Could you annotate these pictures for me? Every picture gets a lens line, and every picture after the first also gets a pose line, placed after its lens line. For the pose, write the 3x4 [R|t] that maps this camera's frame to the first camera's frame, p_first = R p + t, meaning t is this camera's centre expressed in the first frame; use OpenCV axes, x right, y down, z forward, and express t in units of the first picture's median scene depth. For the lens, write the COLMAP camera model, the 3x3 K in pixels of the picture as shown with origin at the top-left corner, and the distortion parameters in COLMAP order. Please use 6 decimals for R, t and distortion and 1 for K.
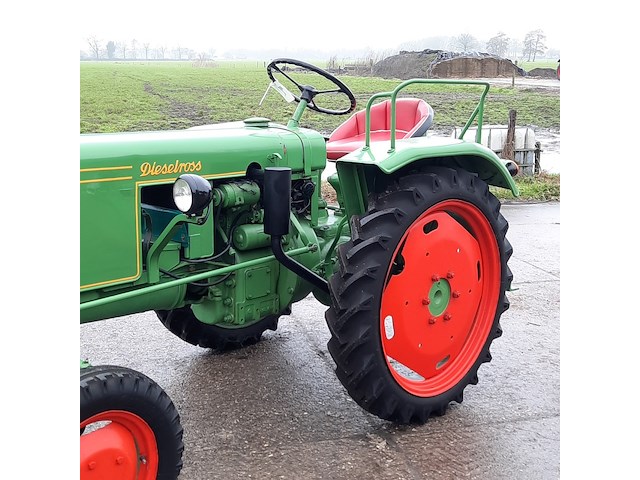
lens RADIAL K [[835.3, 0, 320.0], [0, 835.3, 240.0], [0, 0, 1]] dist [0.105512, -0.055855]
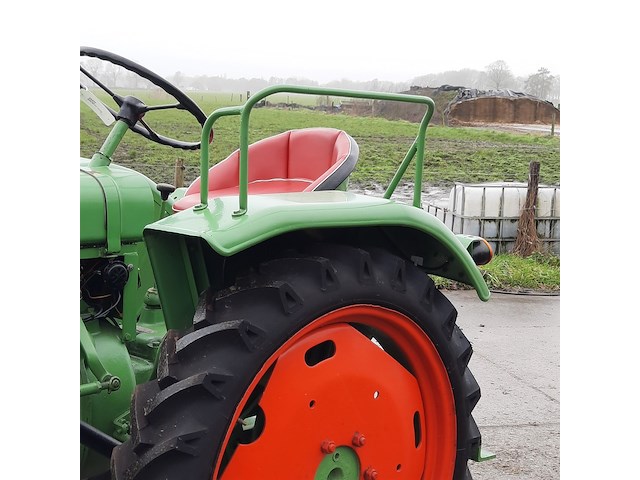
lens RADIAL K [[1075.2, 0, 332.7], [0, 1075.2, 238.4], [0, 0, 1]] dist [0.157190, -0.080985]
pose [[0.999264, 0.032423, 0.020500, 0.119908], [-0.030687, 0.996322, -0.080004, -0.033347], [-0.023019, 0.079316, 0.996584, 0.278377]]
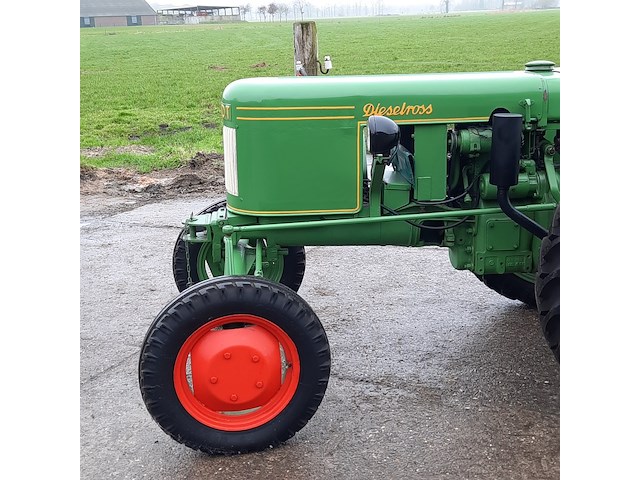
lens RADIAL K [[827.7, 0, 302.5], [0, 827.7, 240.2], [0, 0, 1]] dist [0.087048, -0.031785]
pose [[0.755869, 0.141213, -0.639313, 0.361861], [-0.101497, 0.989932, 0.098657, -0.014005], [0.646808, -0.009683, 0.762591, 0.122964]]
